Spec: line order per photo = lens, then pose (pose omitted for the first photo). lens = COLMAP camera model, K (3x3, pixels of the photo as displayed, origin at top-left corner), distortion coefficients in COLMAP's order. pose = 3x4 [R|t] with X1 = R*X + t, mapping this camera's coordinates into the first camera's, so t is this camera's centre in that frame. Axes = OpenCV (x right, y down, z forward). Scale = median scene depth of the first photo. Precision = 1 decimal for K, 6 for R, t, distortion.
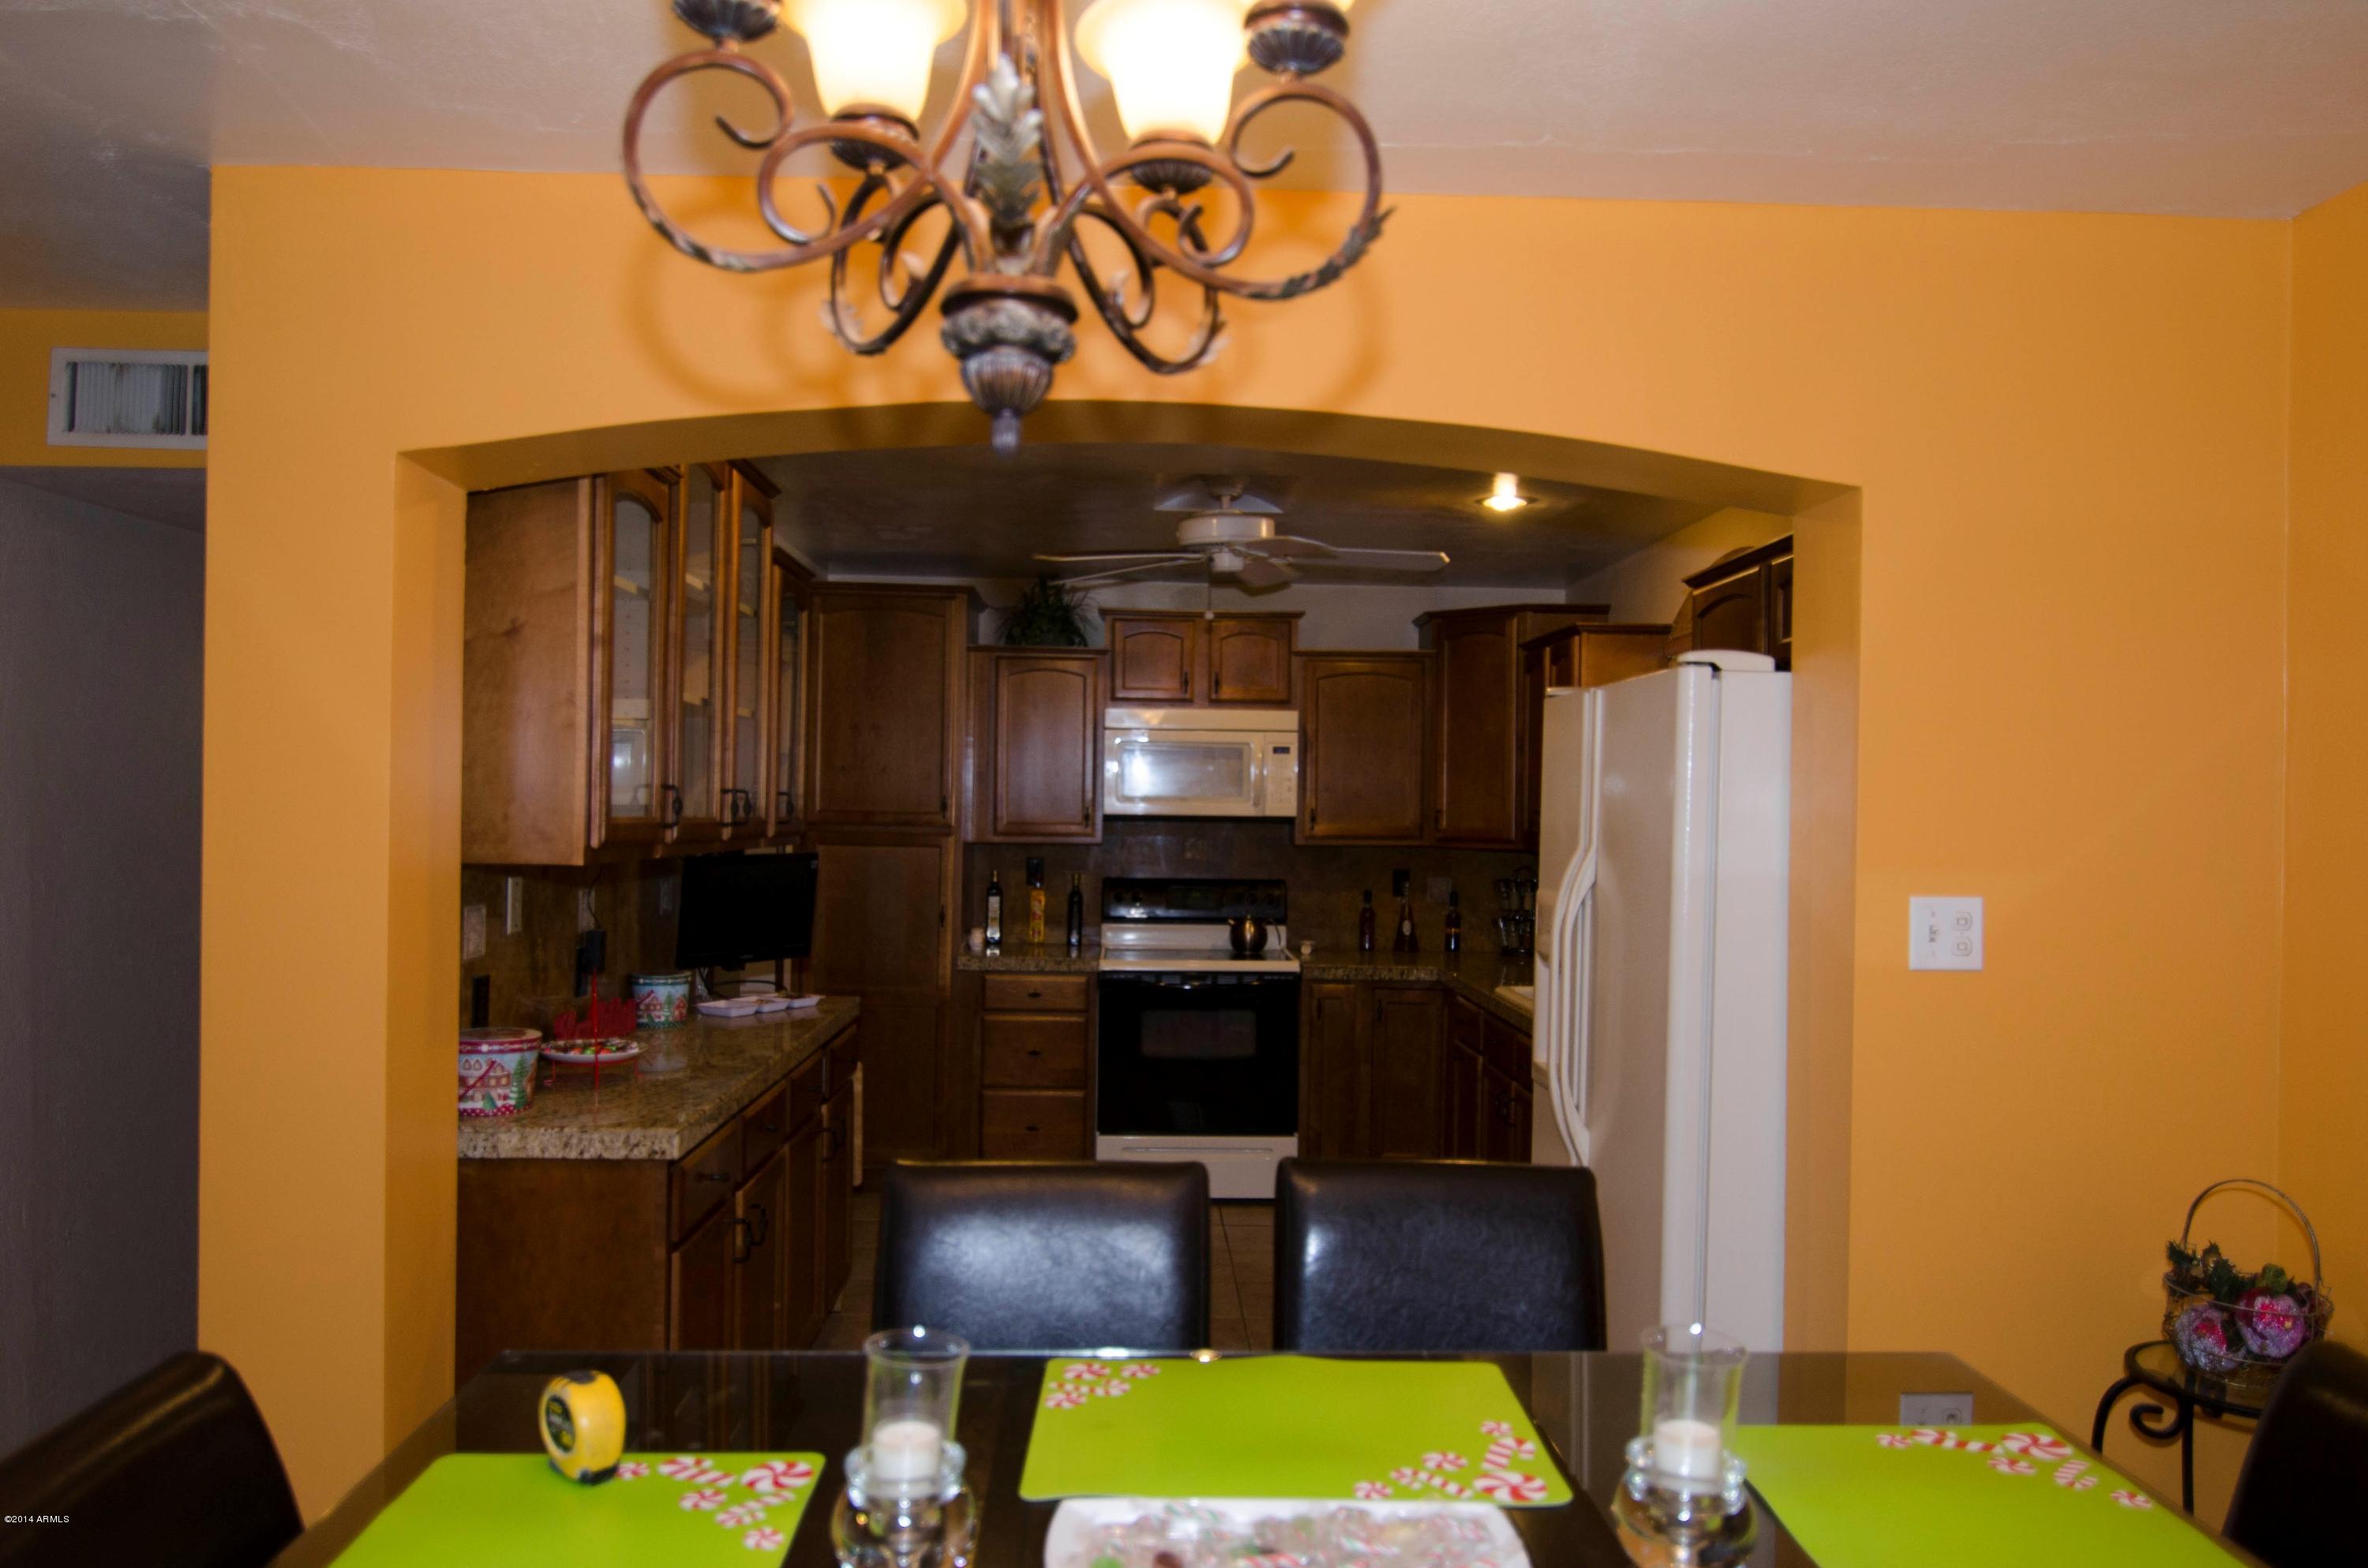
lens RADIAL K [[1600.0, 0, 1182.0], [0, 1600.0, 811.7], [0, 0, 1]] dist [0.004479, -0.018341]
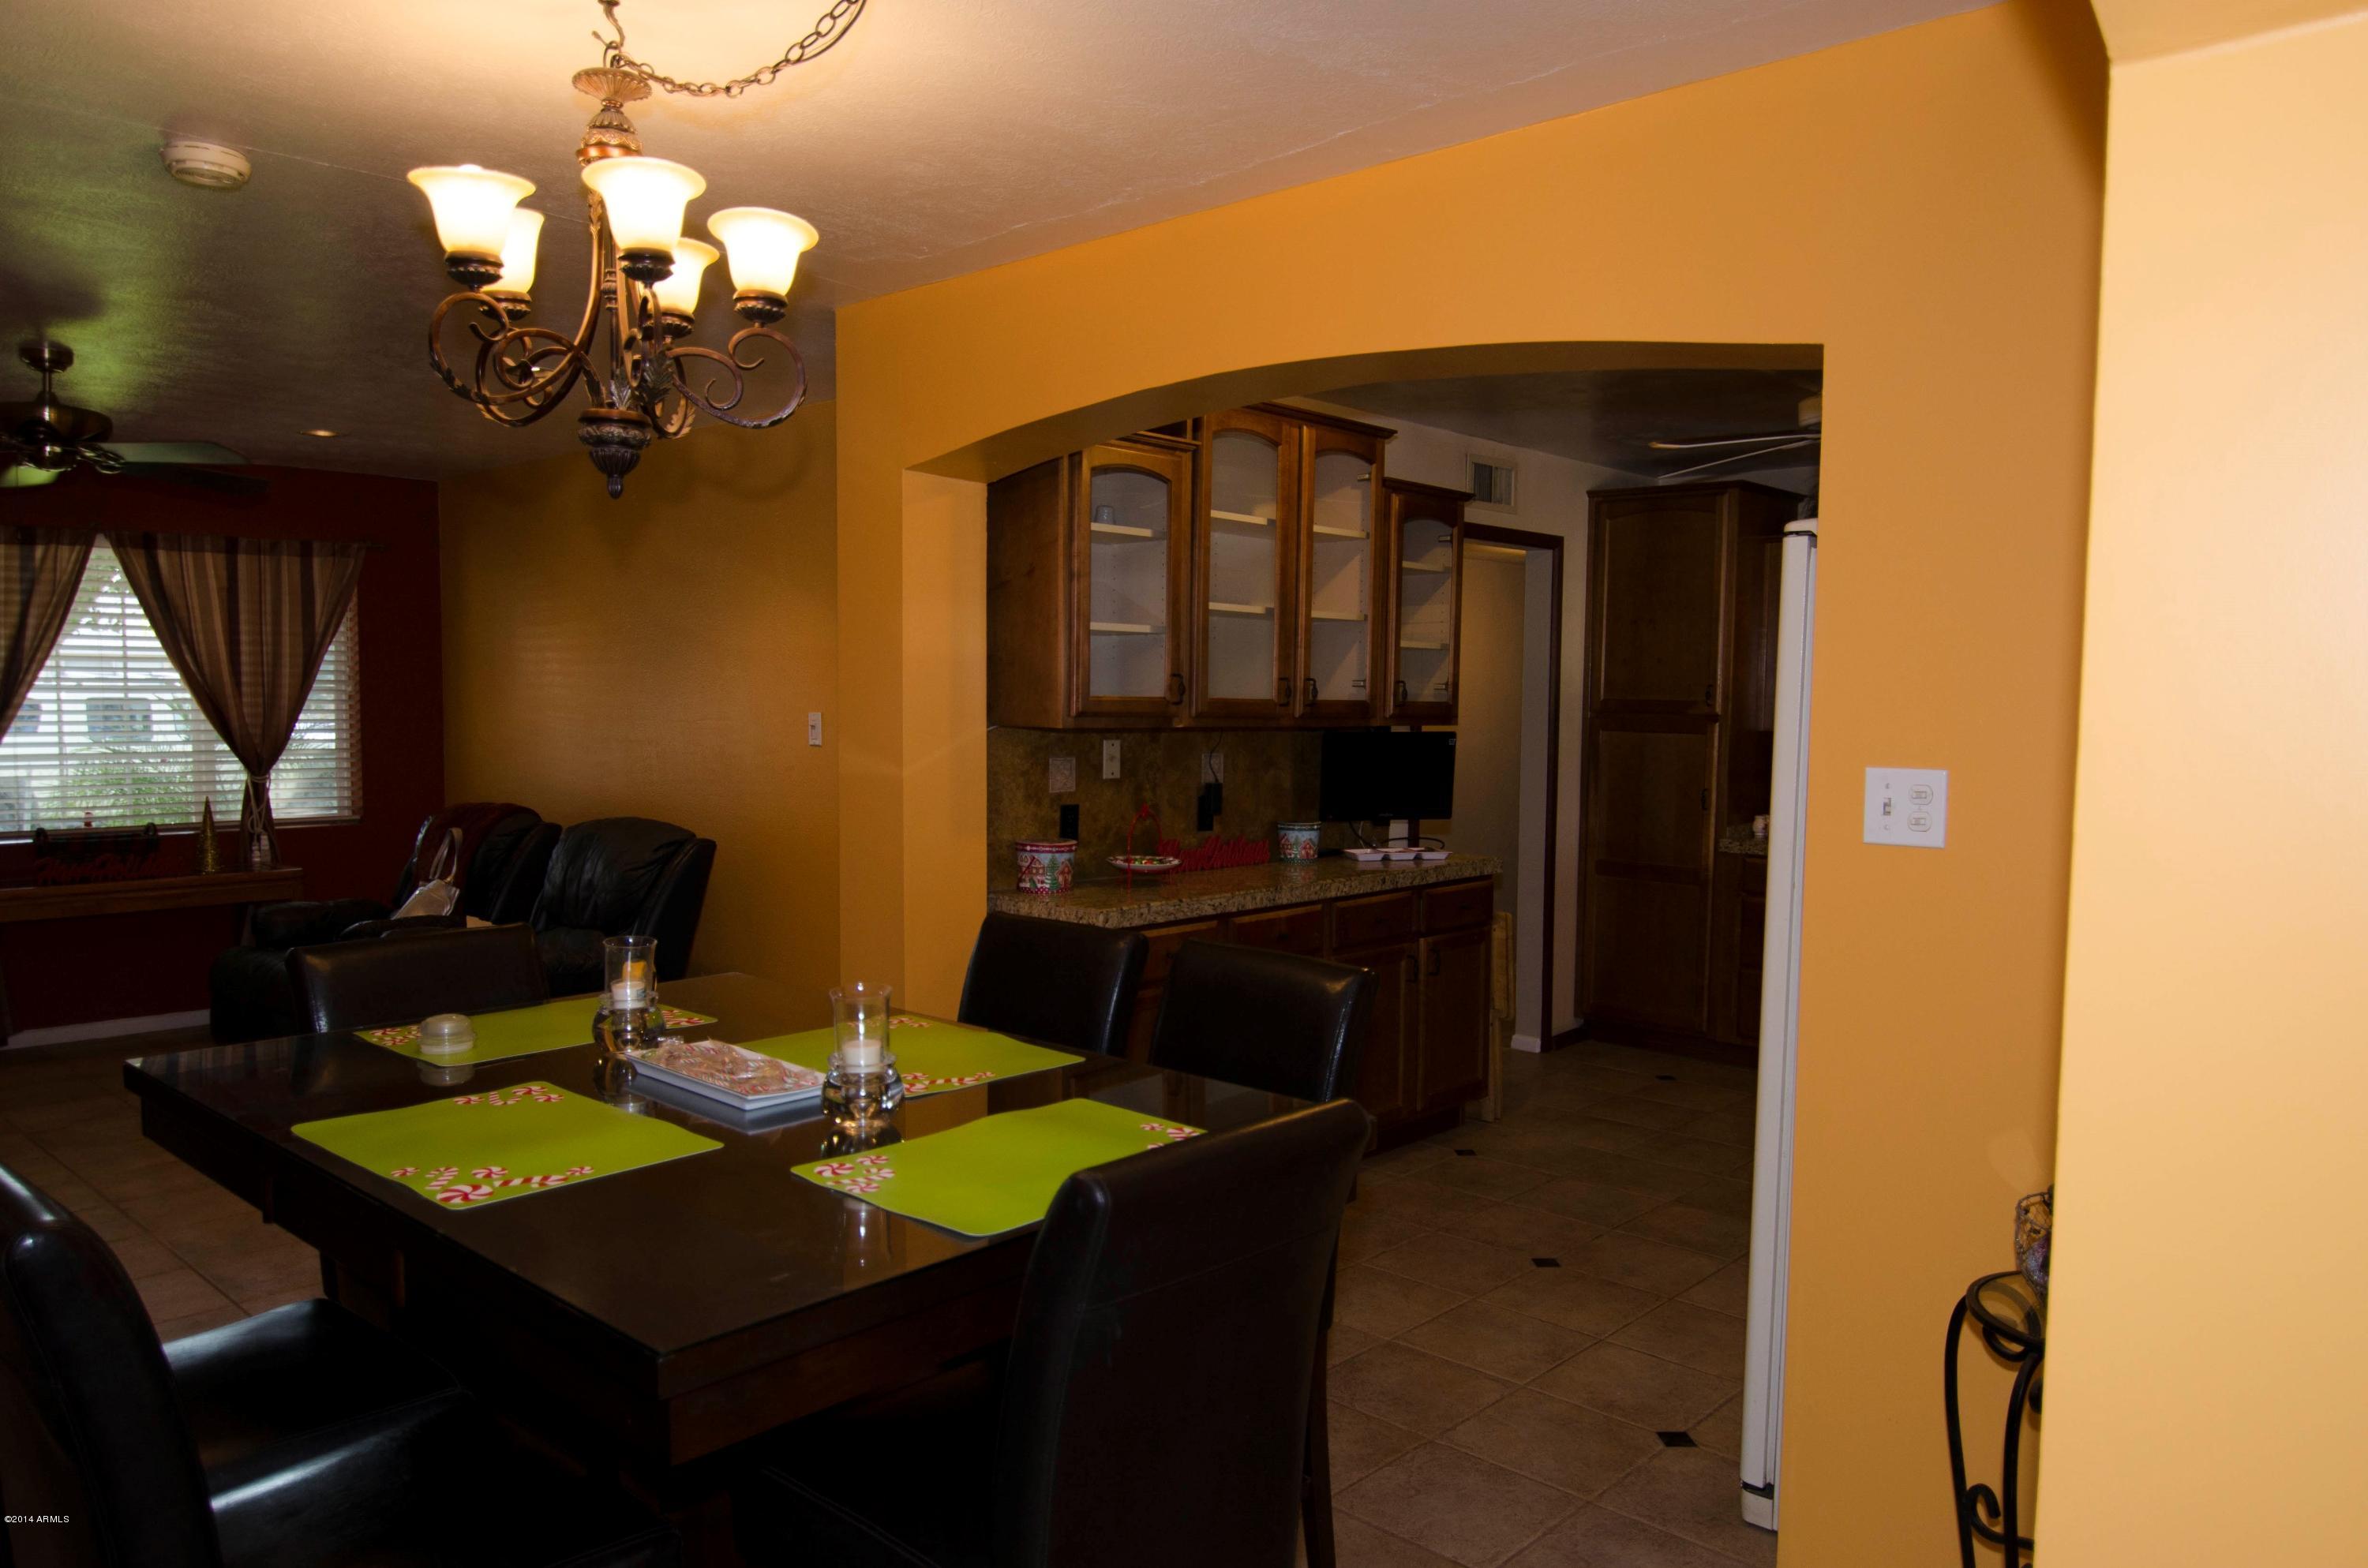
lens RADIAL K [[1600.0, 0, 1182.0], [0, 1600.0, 811.7], [0, 0, 1]] dist [0.004479, -0.018341]
pose [[0.709609, 0.045017, -0.703156, 0.339286], [-0.001759, 0.998067, 0.062123, 0.008227], [0.704593, -0.042847, 0.708317, 0.009992]]
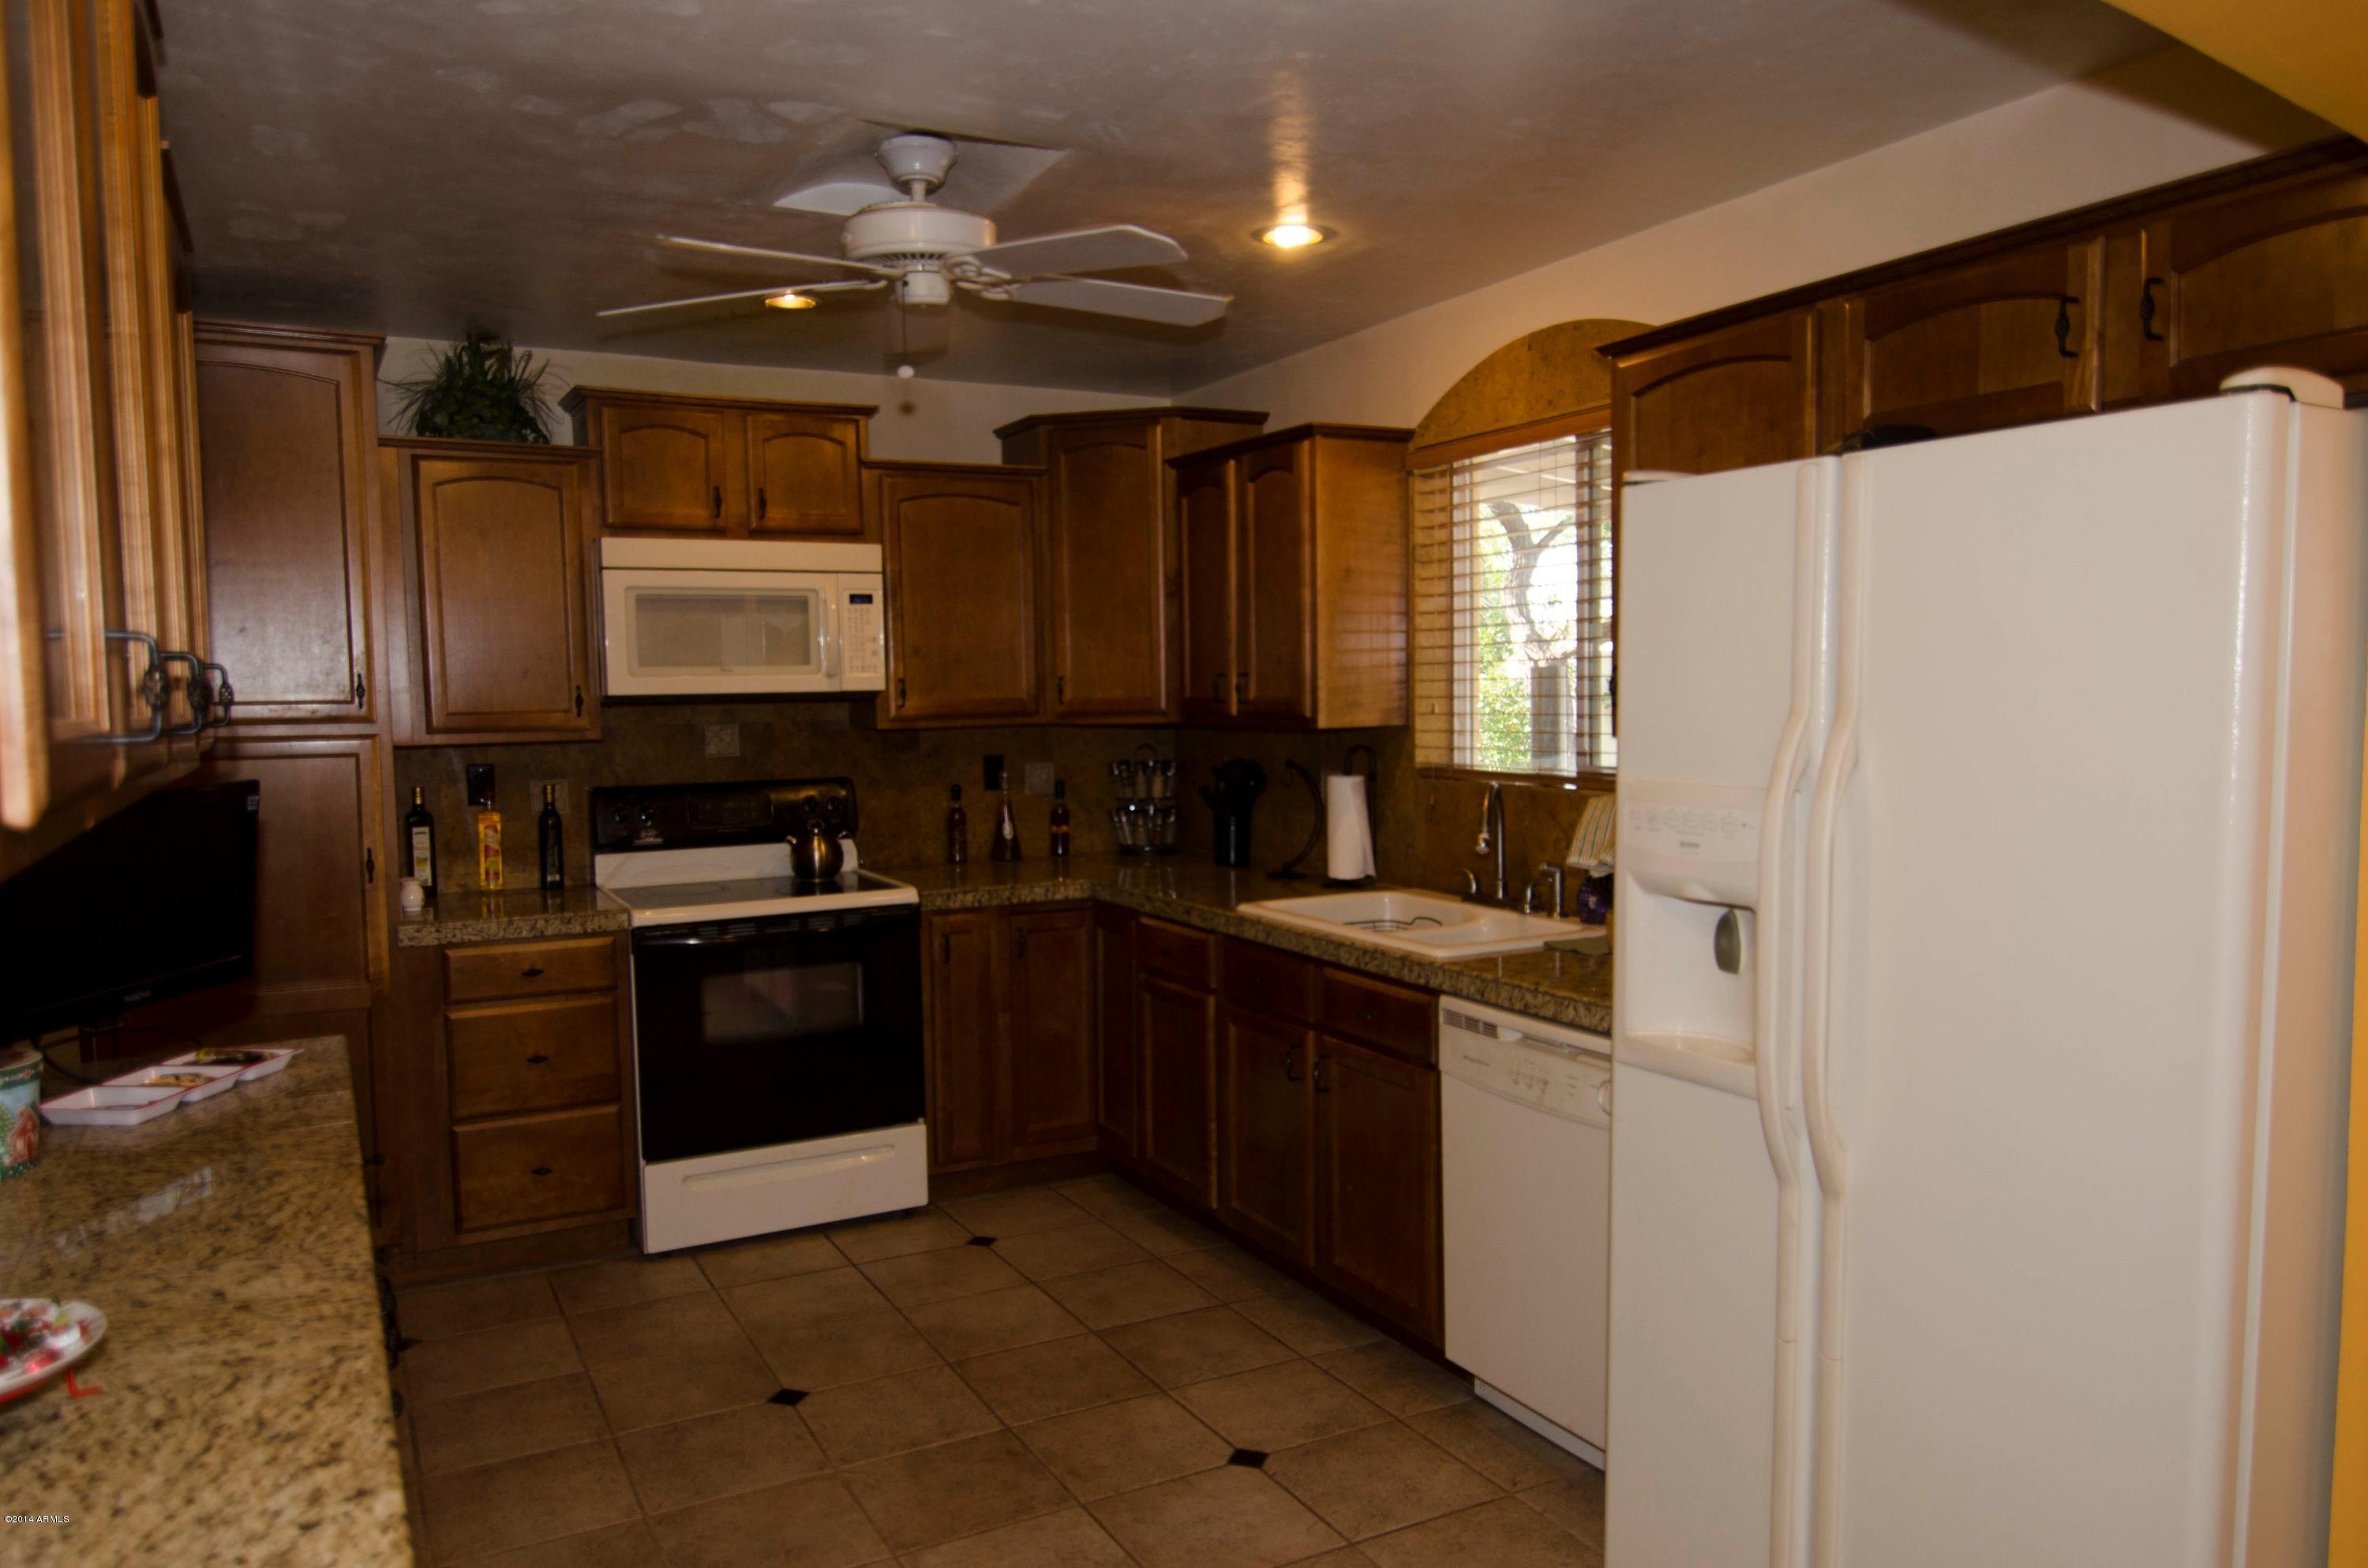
lens RADIAL K [[1600.0, 0, 1182.0], [0, 1600.0, 811.7], [0, 0, 1]] dist [0.004479, -0.018341]
pose [[0.892500, -0.063642, 0.446535, -0.140531], [0.028562, 0.995983, 0.084864, 0.000063], [-0.450142, -0.062988, 0.890733, 0.290199]]
